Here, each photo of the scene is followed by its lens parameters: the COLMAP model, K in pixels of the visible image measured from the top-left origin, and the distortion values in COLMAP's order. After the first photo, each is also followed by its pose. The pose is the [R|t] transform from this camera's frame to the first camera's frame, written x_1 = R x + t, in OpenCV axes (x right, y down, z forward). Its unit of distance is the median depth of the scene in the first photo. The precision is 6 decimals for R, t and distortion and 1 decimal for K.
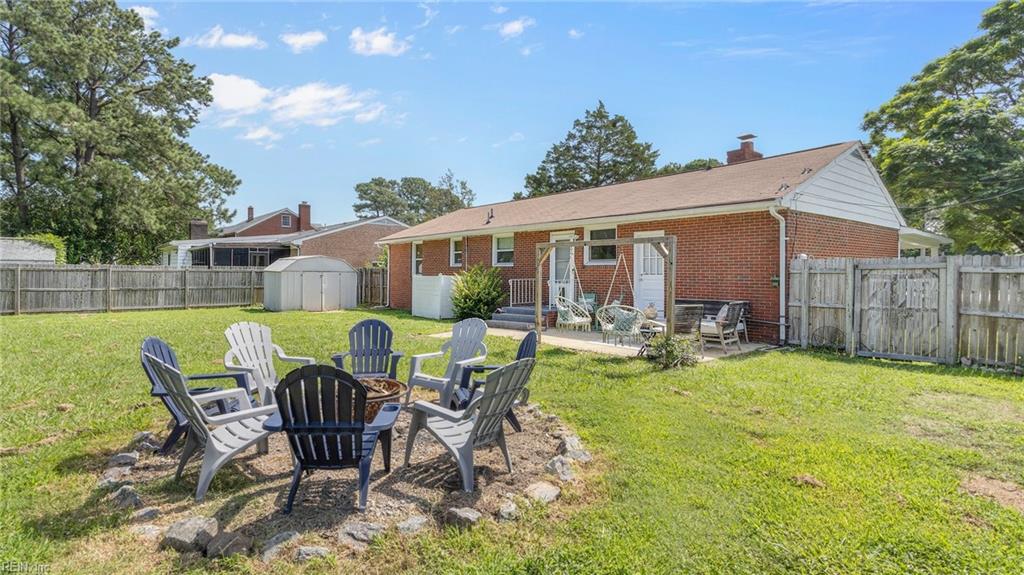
lens RADIAL K [[510.0, 0, 507.3], [0, 510.0, 276.2], [0, 0, 1]] dist [-0.001034, -0.000191]
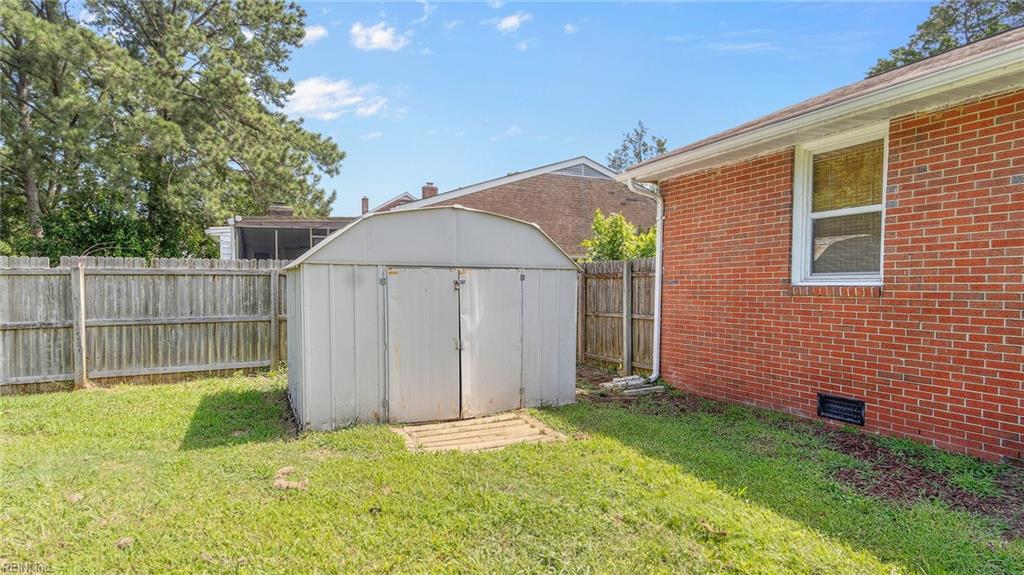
lens RADIAL K [[515.3, 0, 504.3], [0, 515.3, 288.5], [0, 0, 1]] dist [-0.004239, -0.000382]
pose [[0.969348, -0.003390, -0.245669, -0.277843], [0.003679, 0.999993, 0.000718, 0.001010], [0.245664, -0.001600, 0.969354, 0.748460]]
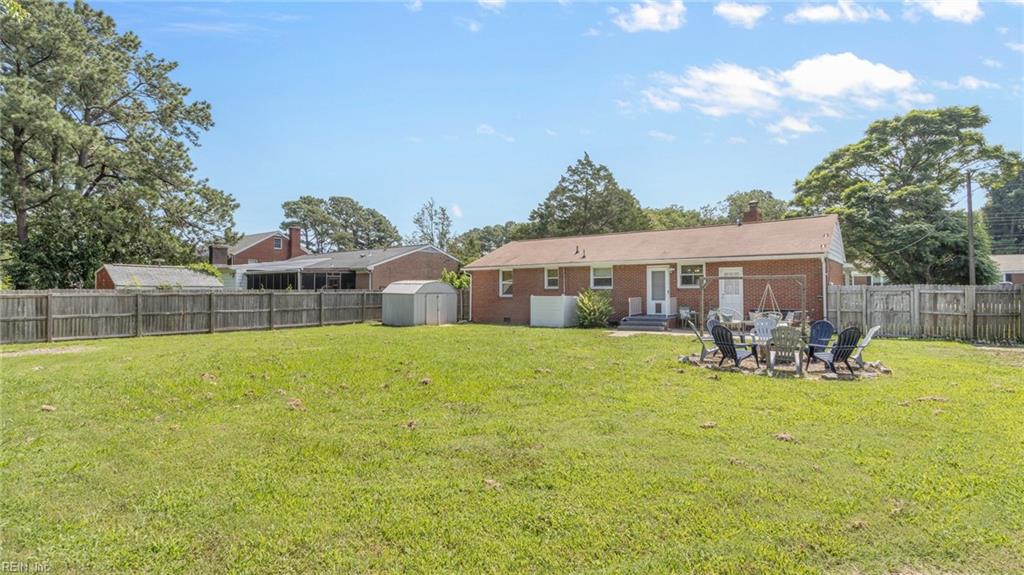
lens RADIAL K [[510.0, 0, 507.3], [0, 510.0, 276.2], [0, 0, 1]] dist [-0.001034, -0.000191]
pose [[0.973747, -0.001445, 0.227630, -0.478579], [0.008915, 0.999455, -0.031791, -0.009723], [-0.227460, 0.032986, 0.973229, -0.247313]]
